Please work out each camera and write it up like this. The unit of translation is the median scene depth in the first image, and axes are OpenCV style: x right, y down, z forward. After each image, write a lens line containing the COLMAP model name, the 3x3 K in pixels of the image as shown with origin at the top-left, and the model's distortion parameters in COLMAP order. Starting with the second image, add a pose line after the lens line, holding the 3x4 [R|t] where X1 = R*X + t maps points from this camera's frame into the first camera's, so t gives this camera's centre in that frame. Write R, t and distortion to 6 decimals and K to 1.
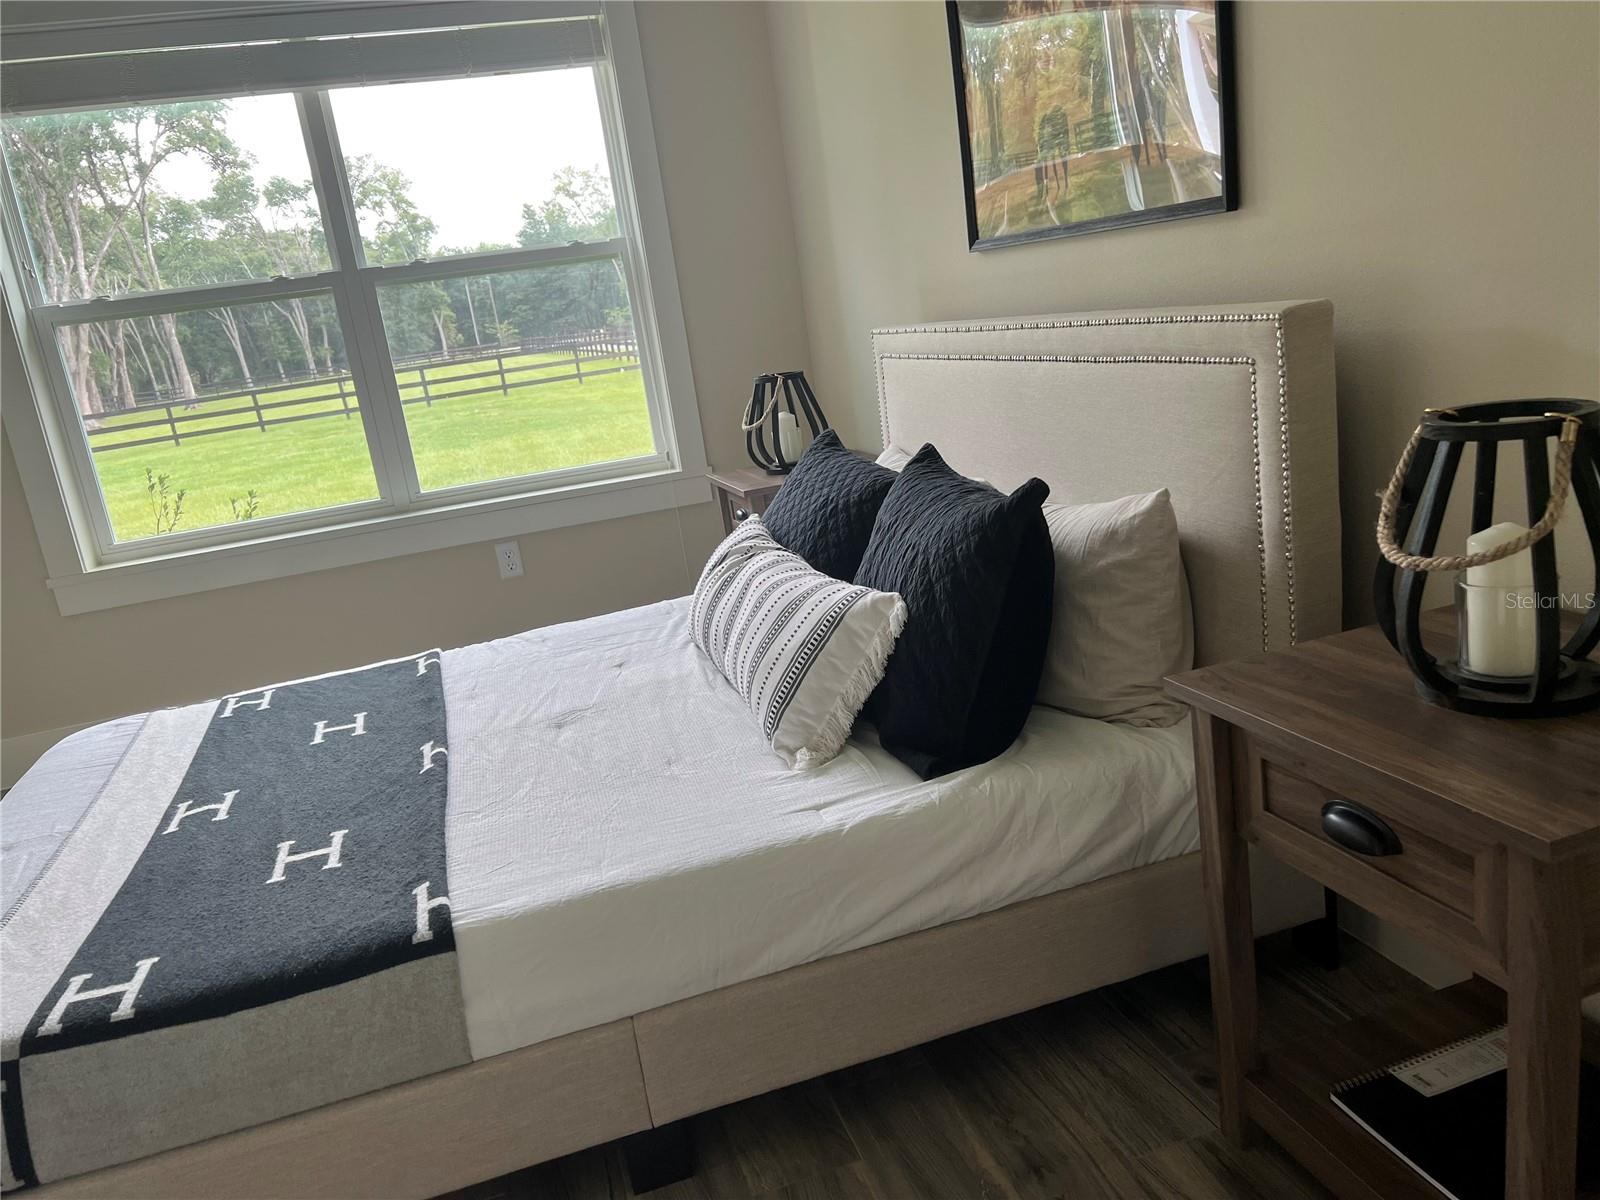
lens RADIAL K [[1216.8, 0, 796.6], [0, 1216.8, 600.3], [0, 0, 1]] dist [0.028981, -0.023779]
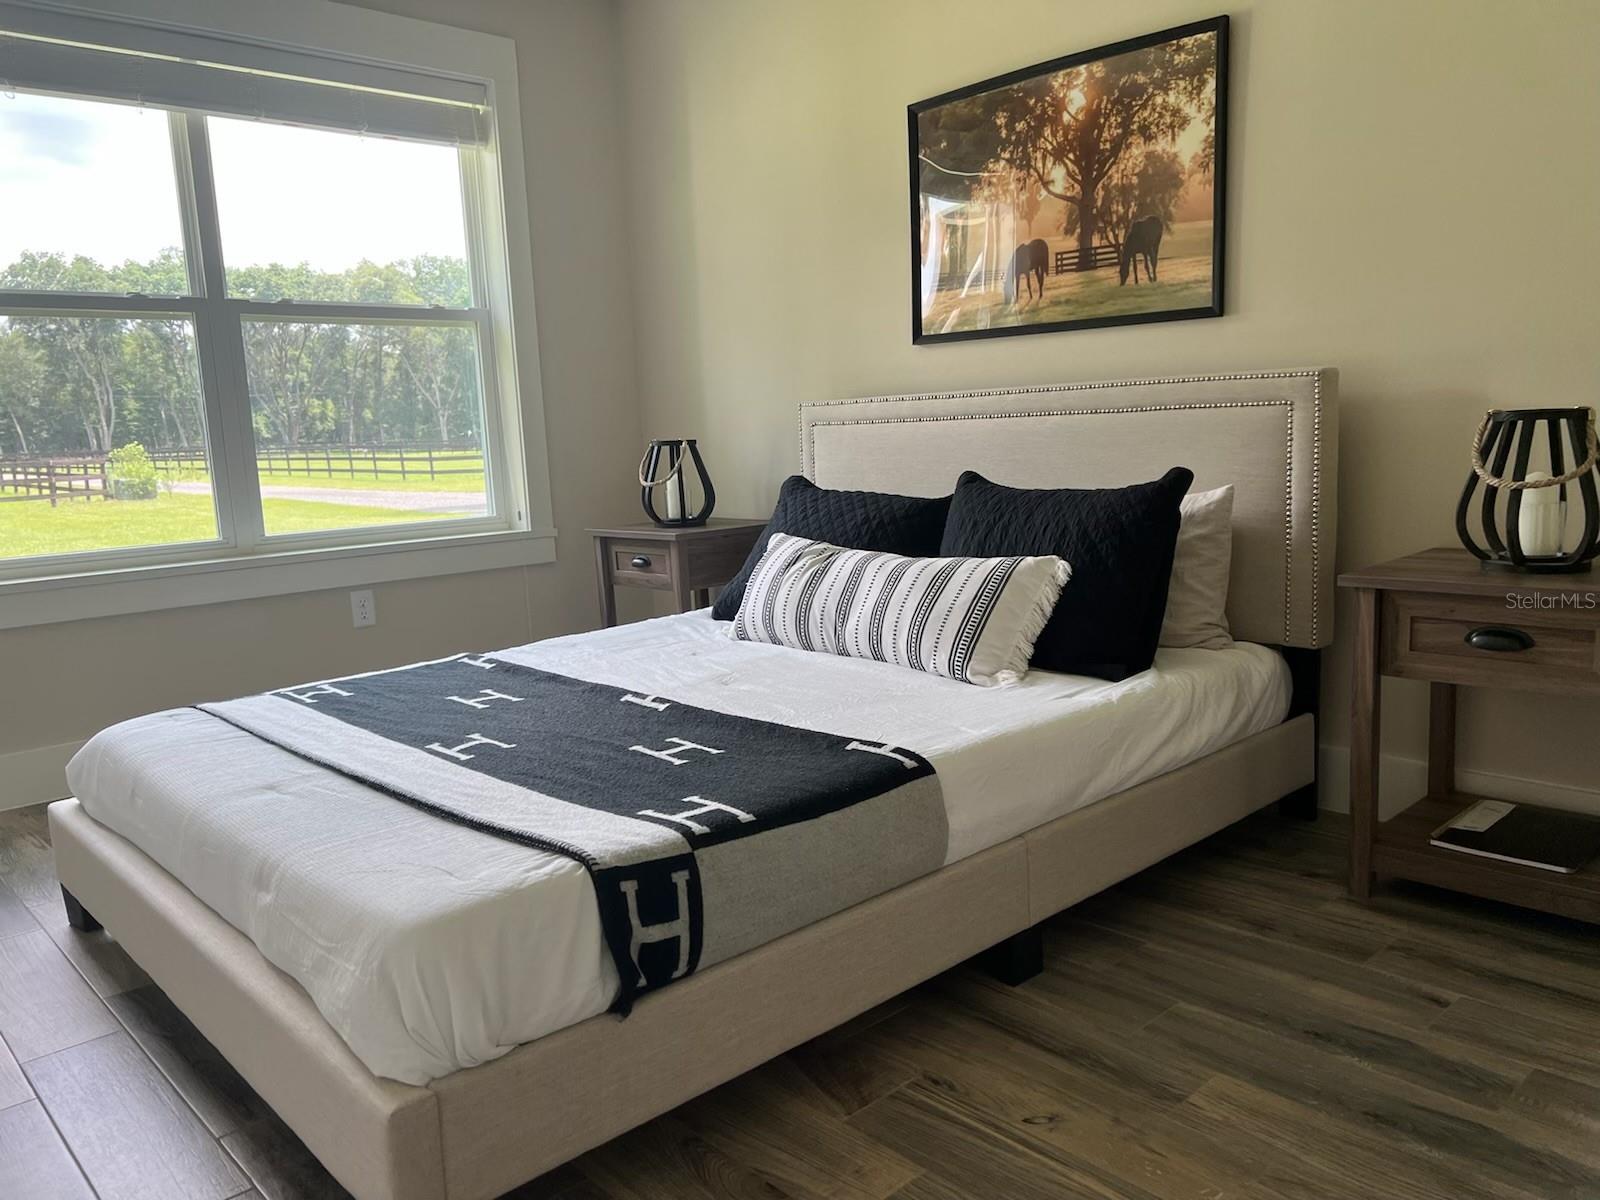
lens RADIAL K [[1216.8, 0, 838.2], [0, 1216.8, 592.2], [0, 0, 1]] dist [0.028981, -0.023779]
pose [[0.891039, 0.034468, 0.452615, -0.749030], [0.029372, 0.990645, -0.133264, 0.209539], [-0.452975, 0.132037, 0.881692, -0.071266]]
